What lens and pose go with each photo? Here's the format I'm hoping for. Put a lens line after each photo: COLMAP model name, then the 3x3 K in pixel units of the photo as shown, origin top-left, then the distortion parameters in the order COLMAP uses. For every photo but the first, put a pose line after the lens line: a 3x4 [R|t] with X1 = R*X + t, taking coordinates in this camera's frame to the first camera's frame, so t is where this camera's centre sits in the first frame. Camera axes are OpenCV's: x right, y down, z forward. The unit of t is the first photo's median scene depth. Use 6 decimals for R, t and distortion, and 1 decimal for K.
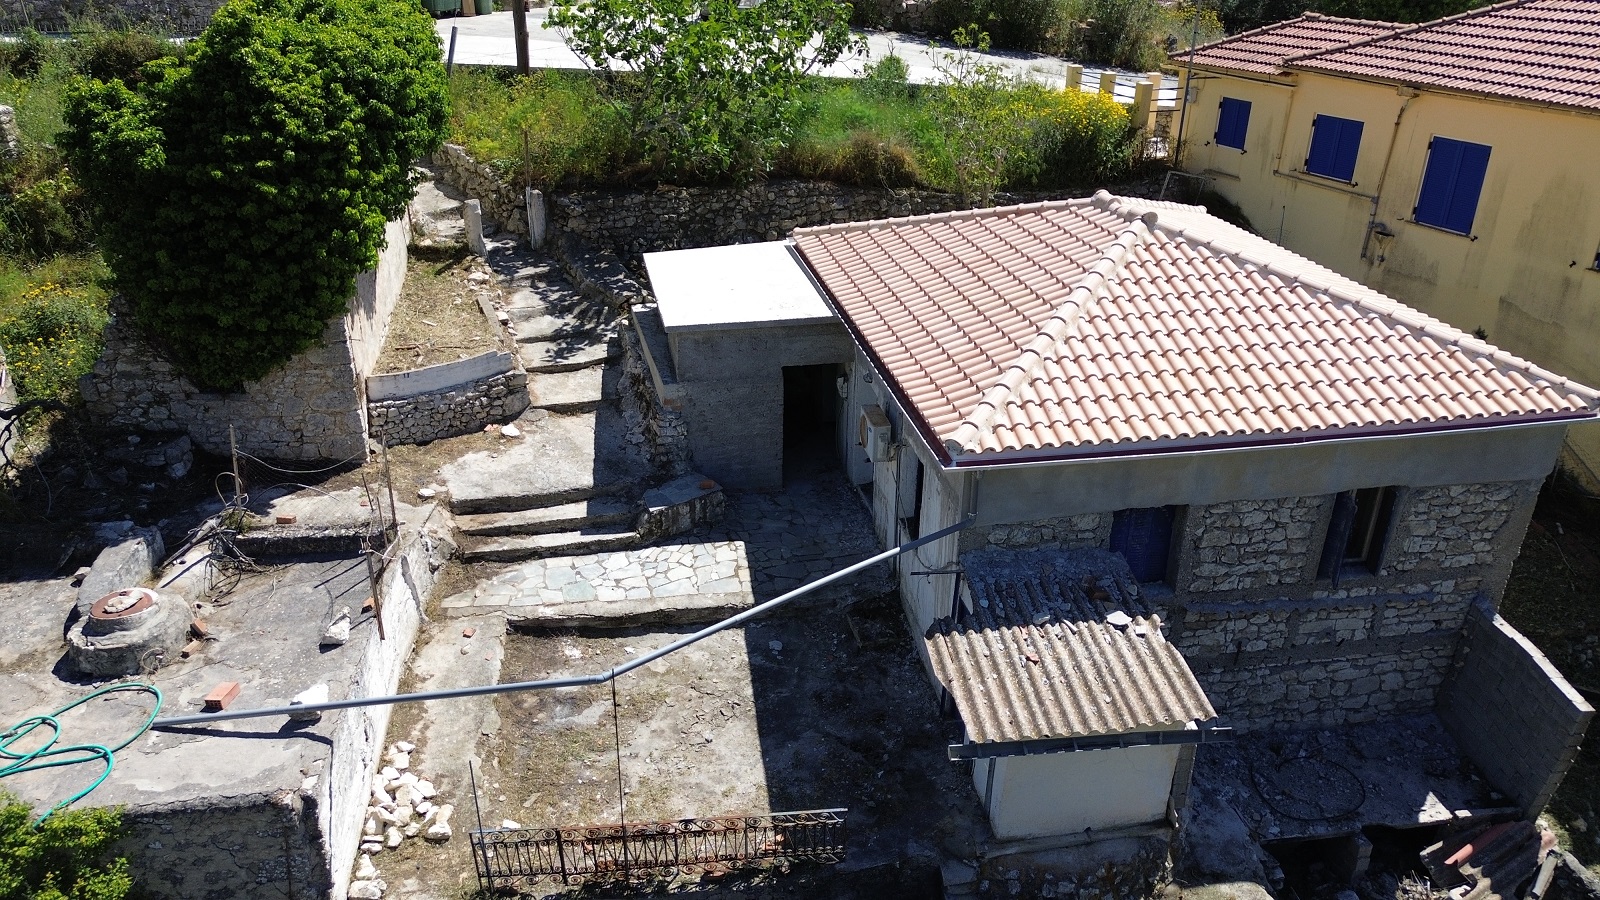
lens RADIAL K [[1119.5, 0, 799.6], [0, 1119.5, 449.5], [0, 0, 1]] dist [0.066082, 0.001187]
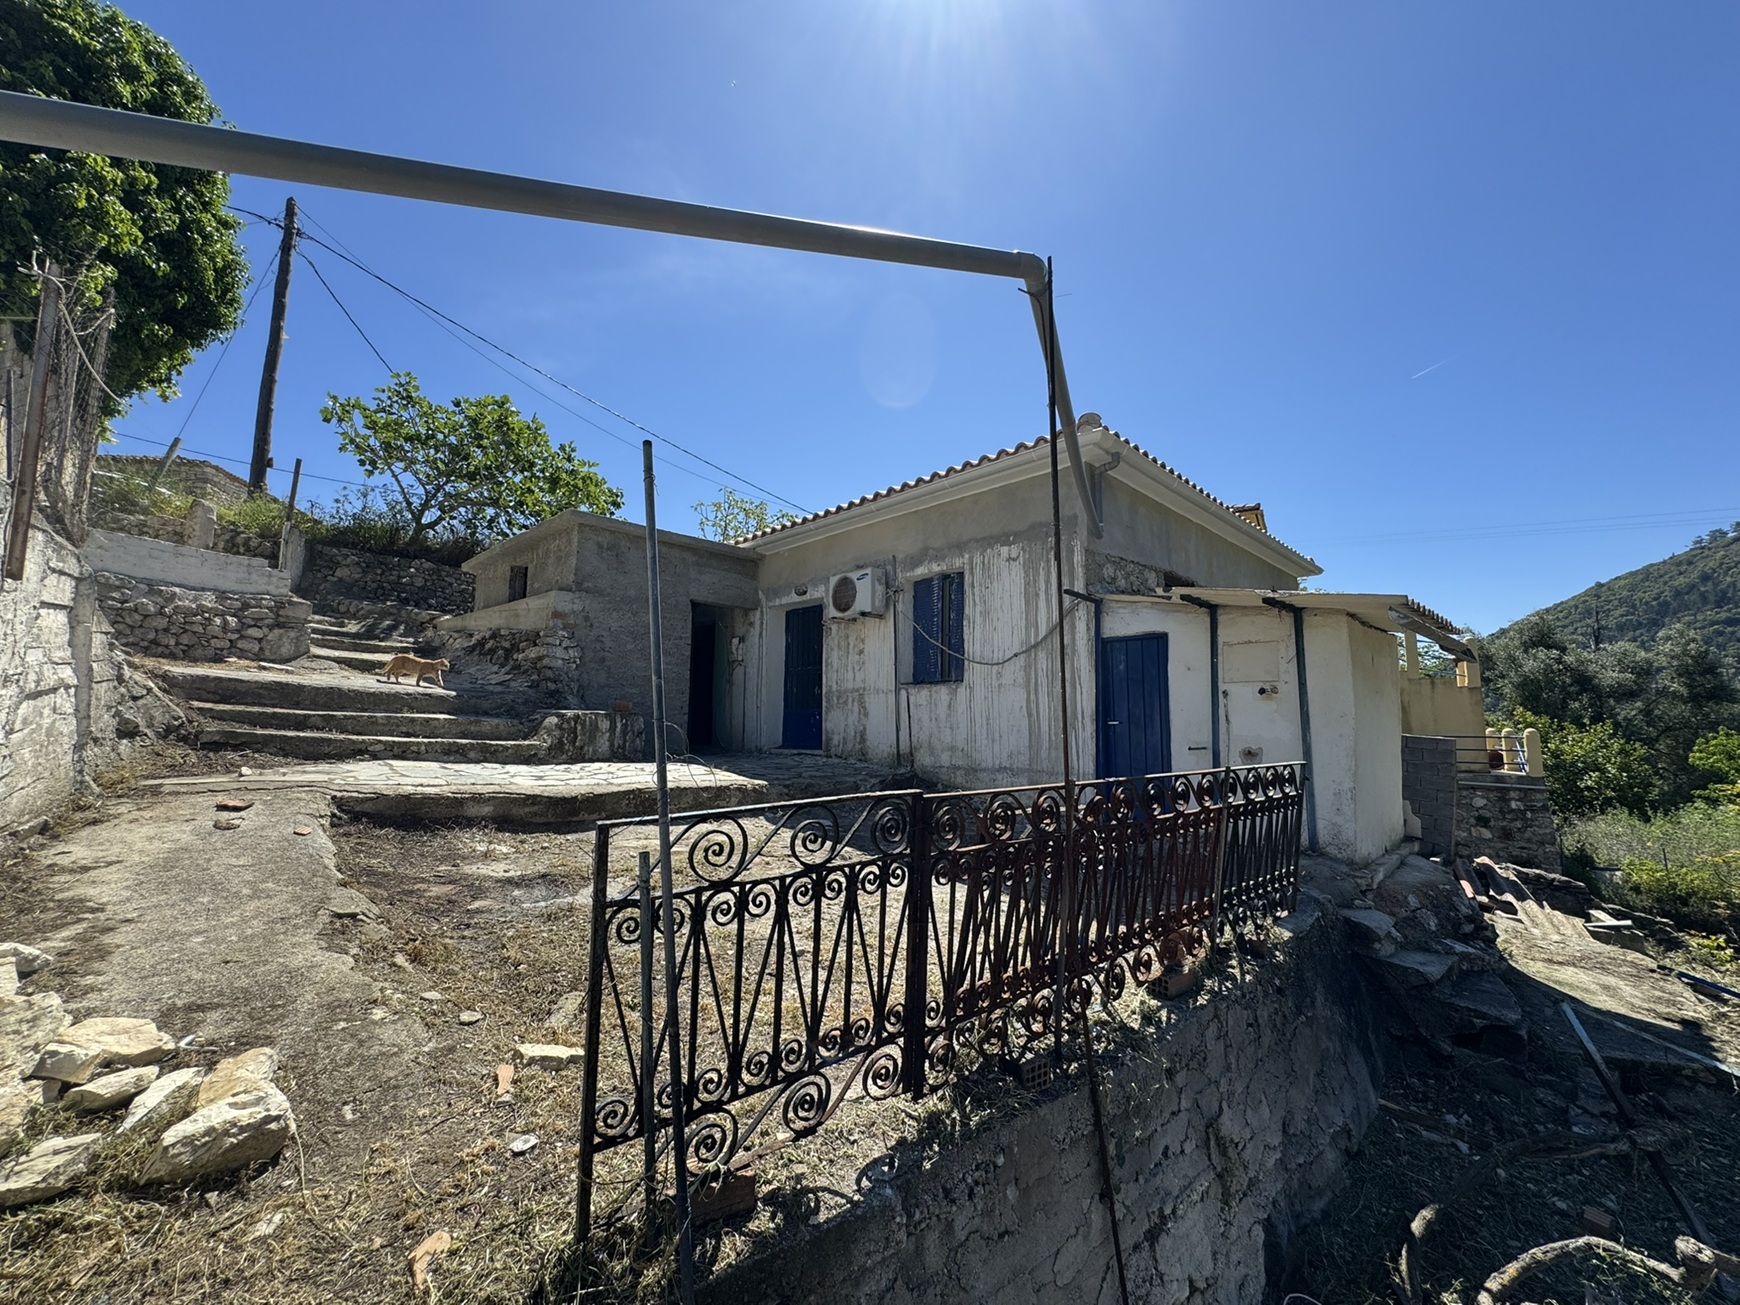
lens RADIAL K [[697.3, 0, 864.6], [0, 697.3, 654.6], [0, 0, 1]] dist [-0.003844, 0.000944]
pose [[0.824427, 0.056697, 0.563121, -0.221204], [0.248041, 0.858132, -0.449540, 0.259616], [-0.508720, 0.510290, 0.693404, 0.595613]]
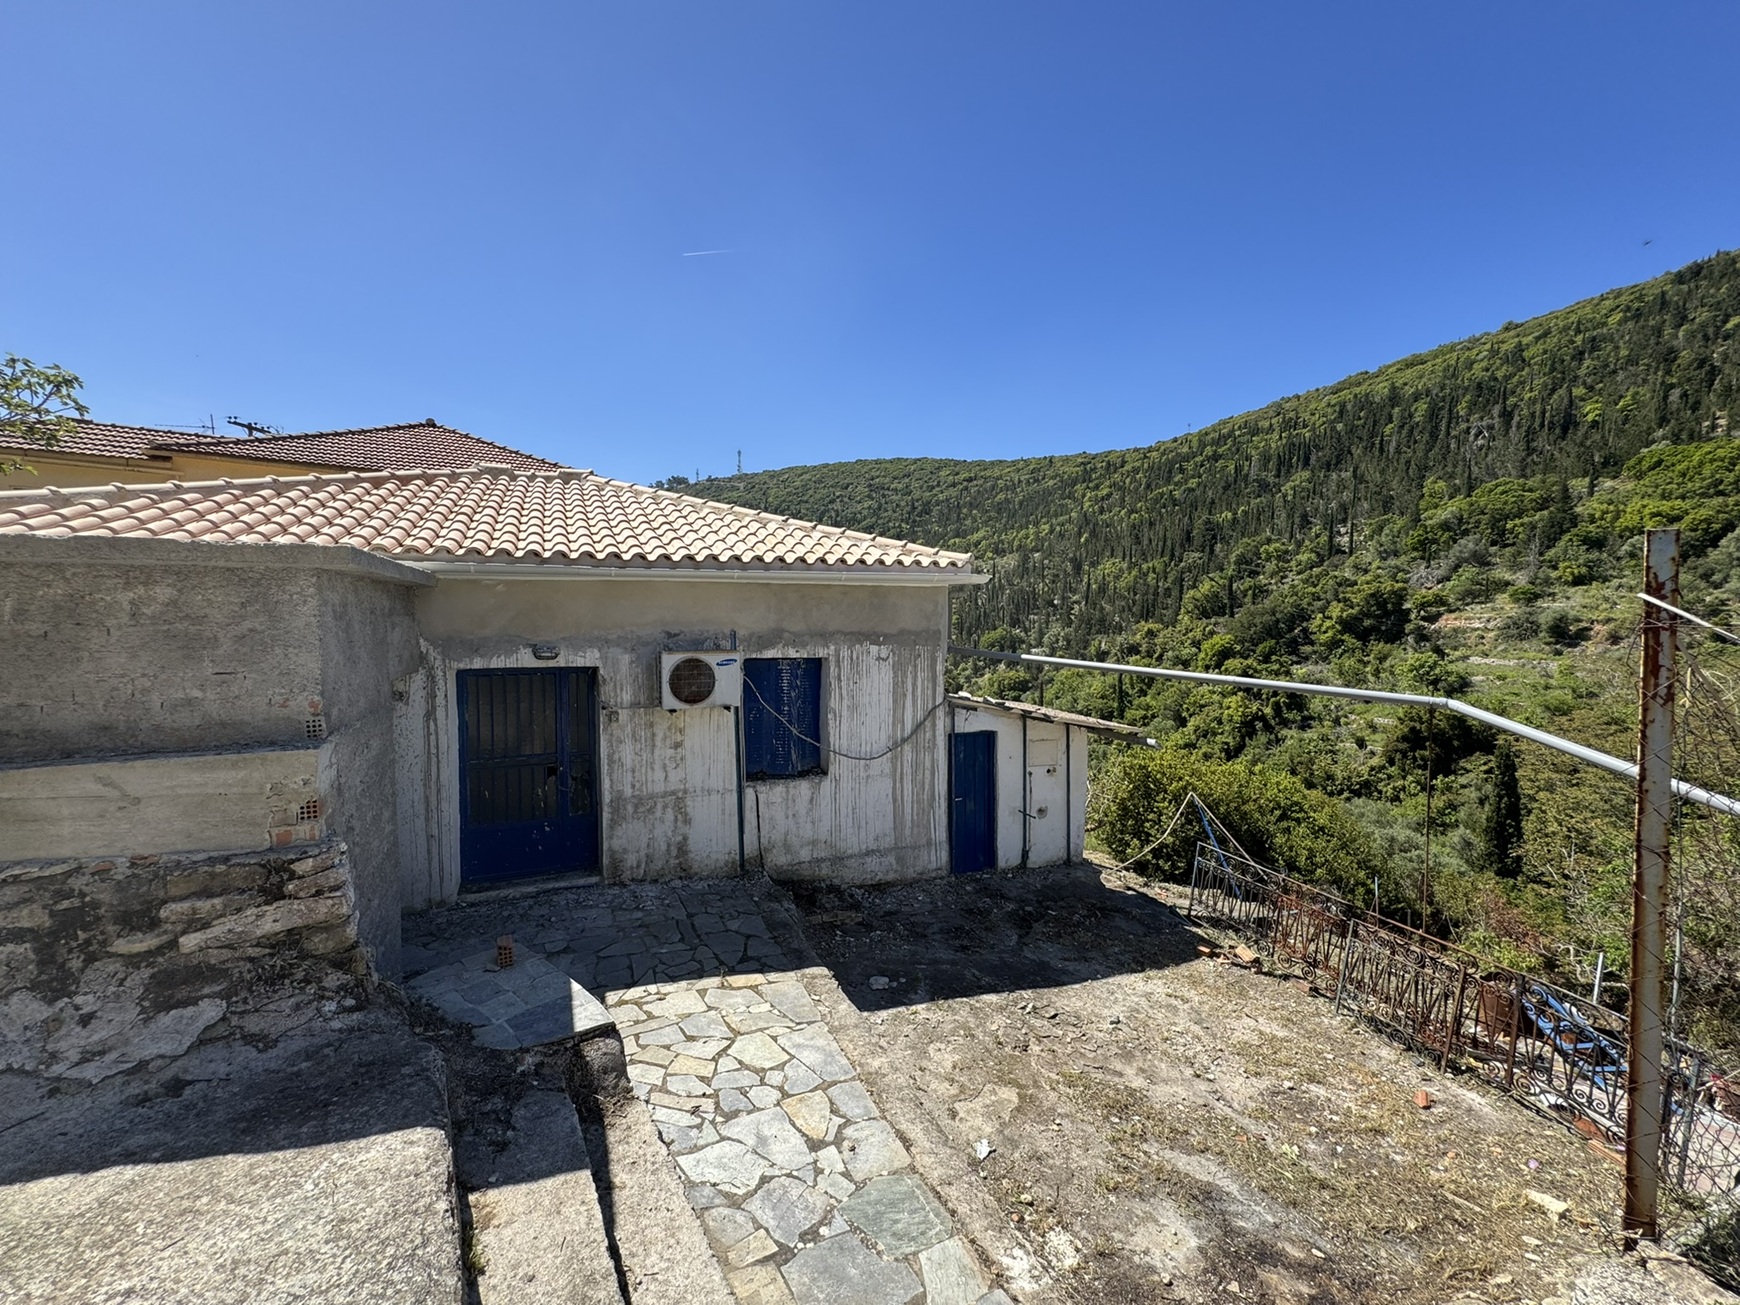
lens RADIAL K [[697.3, 0, 870.9], [0, 697.3, 655.3], [0, 0, 1]] dist [-0.003844, 0.000944]
pose [[-0.229666, -0.063028, 0.971226, -0.356190], [0.419941, 0.893814, 0.157308, -0.047780], [-0.878011, 0.443986, -0.178811, 0.913882]]
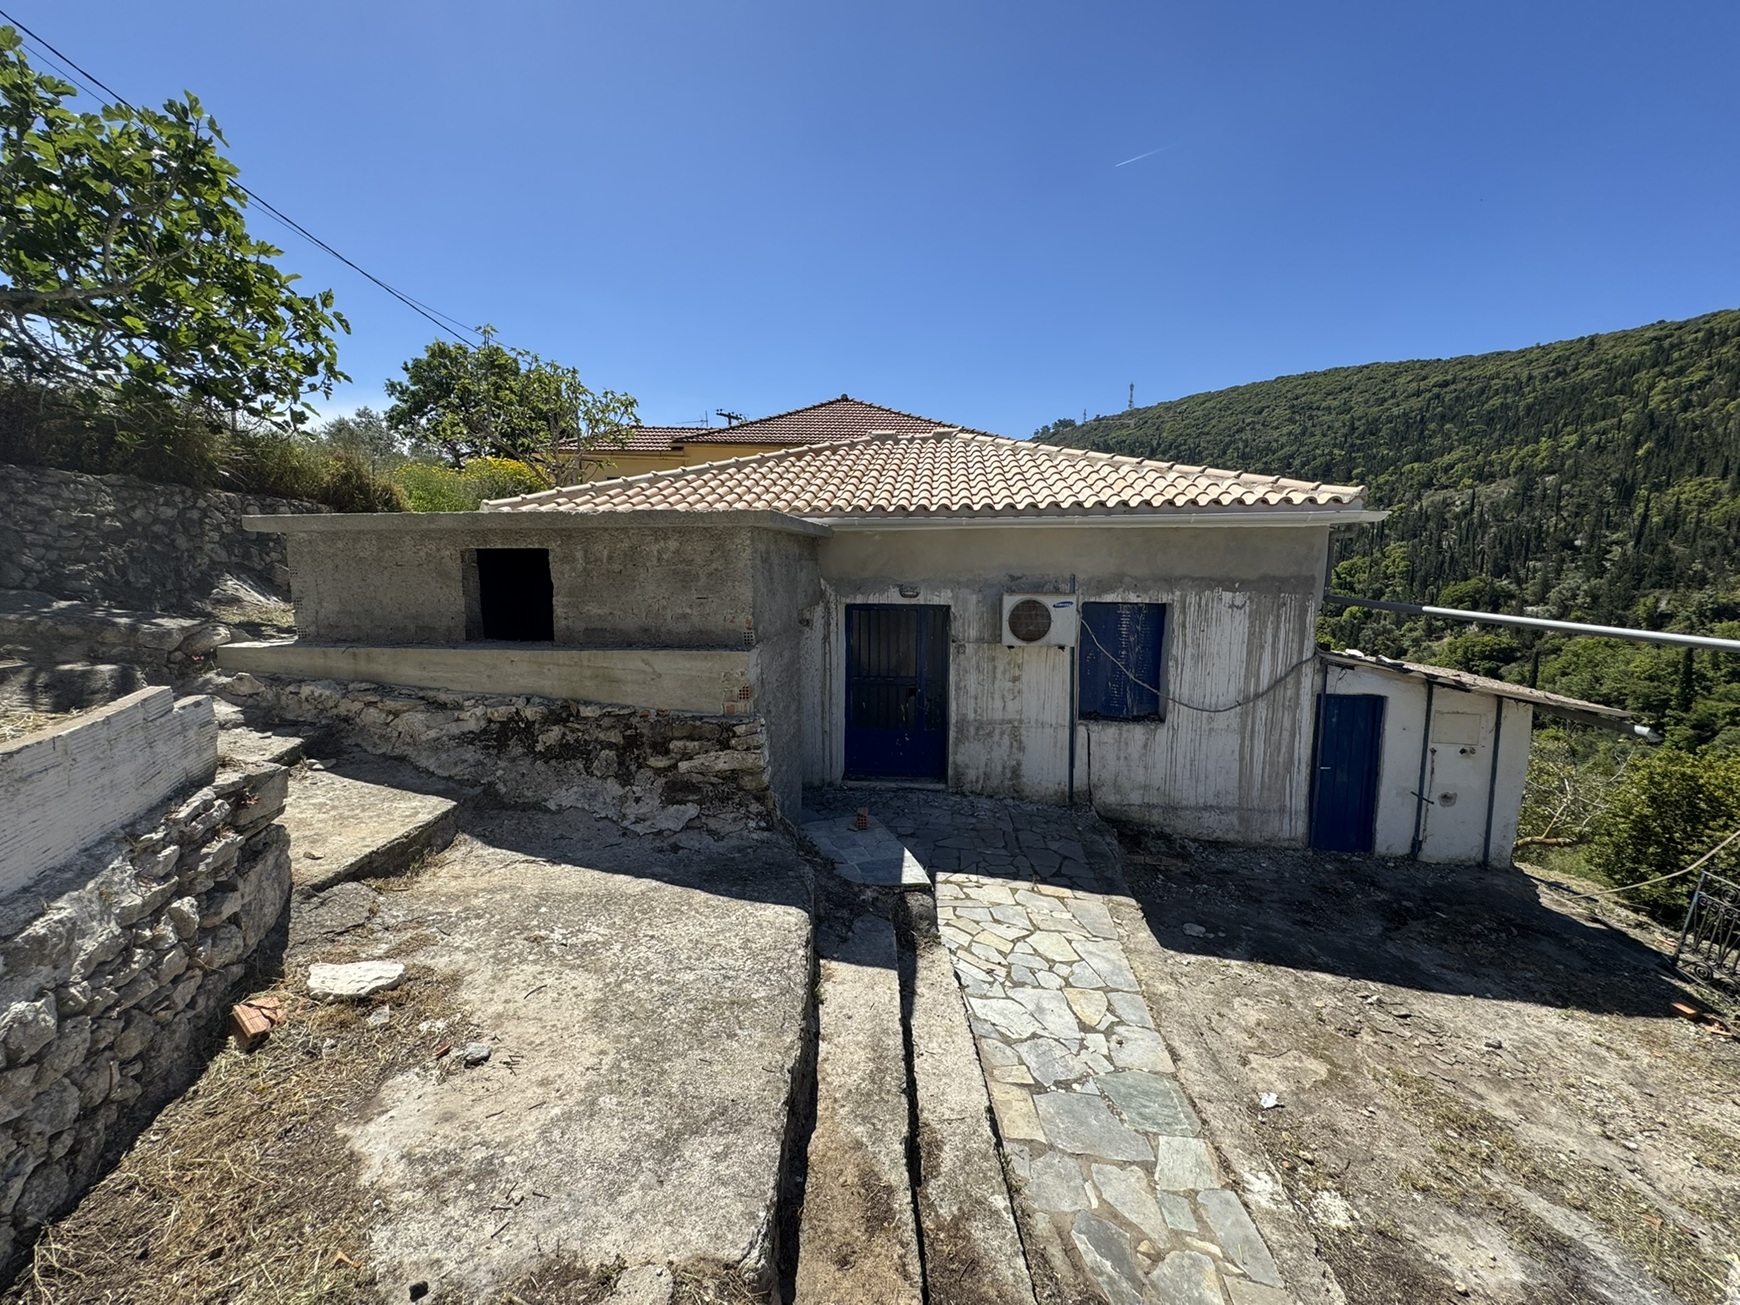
lens RADIAL K [[697.3, 0, 868.1], [0, 697.3, 656.2], [0, 0, 1]] dist [-0.003844, 0.000944]
pose [[0.296909, -0.134787, 0.945345, -0.388327], [0.417164, 0.908830, -0.001440, -0.036091], [-0.858964, 0.394791, 0.326068, 0.892506]]
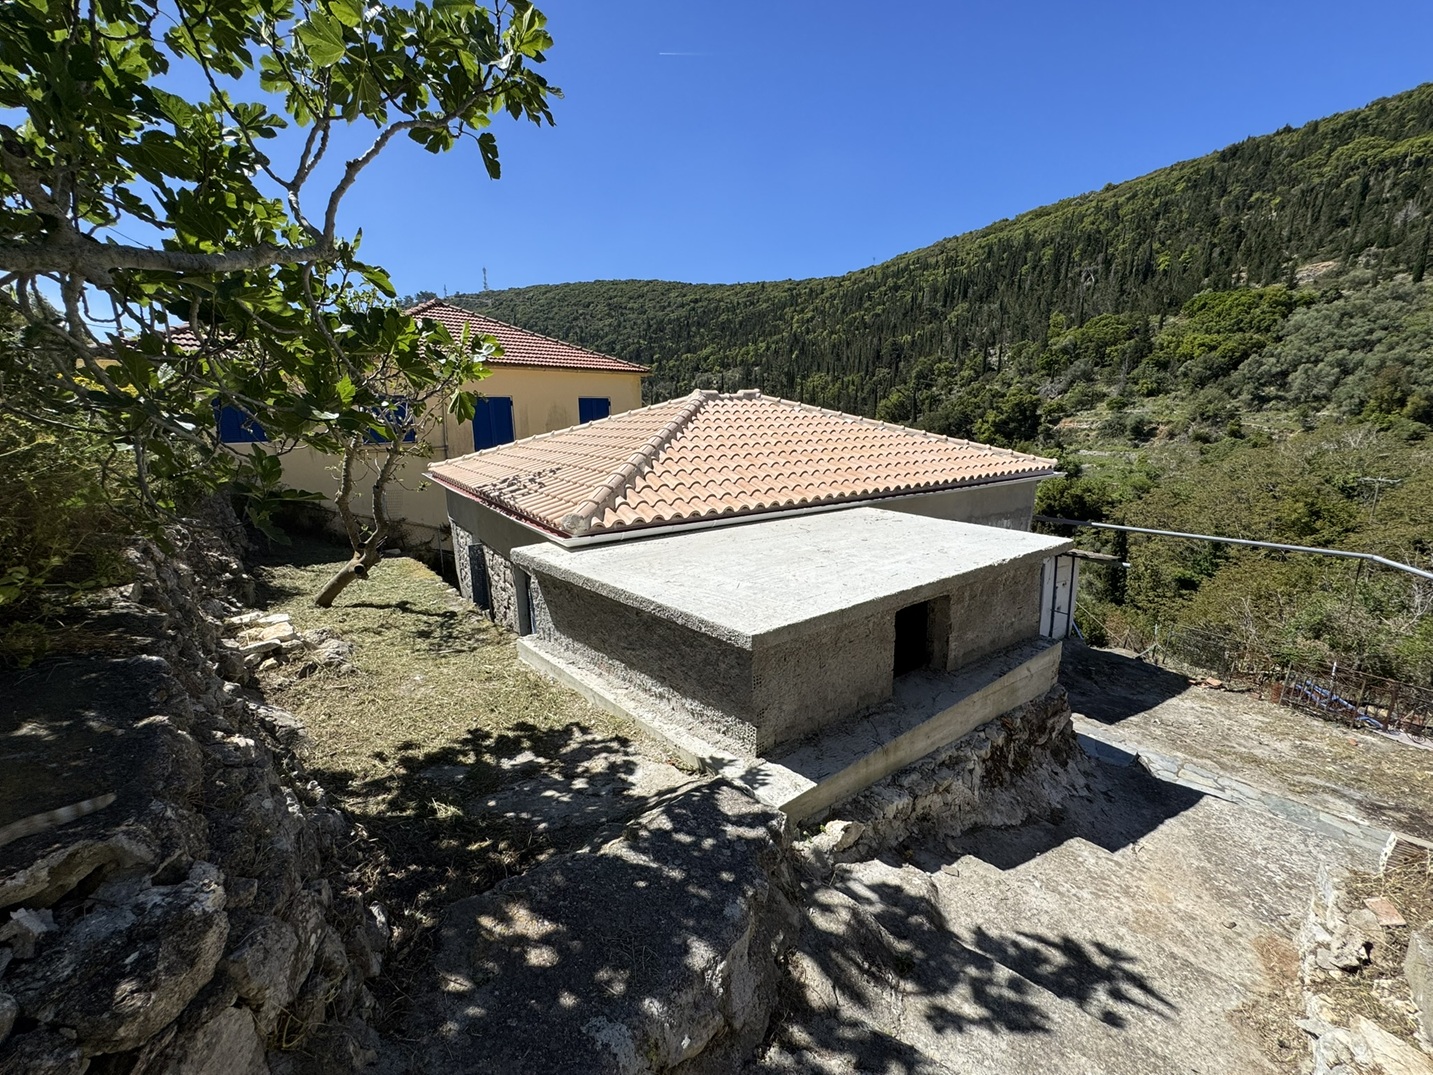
lens RADIAL K [[574.3, 0, 716.8], [0, 574.3, 539.9], [0, 0, 1]] dist [-0.003844, 0.000944]
pose [[-0.403057, -0.192626, 0.894673, -0.333787], [0.406309, 0.838305, 0.363535, -0.312442], [-0.820035, 0.510039, -0.259619, 1.253139]]
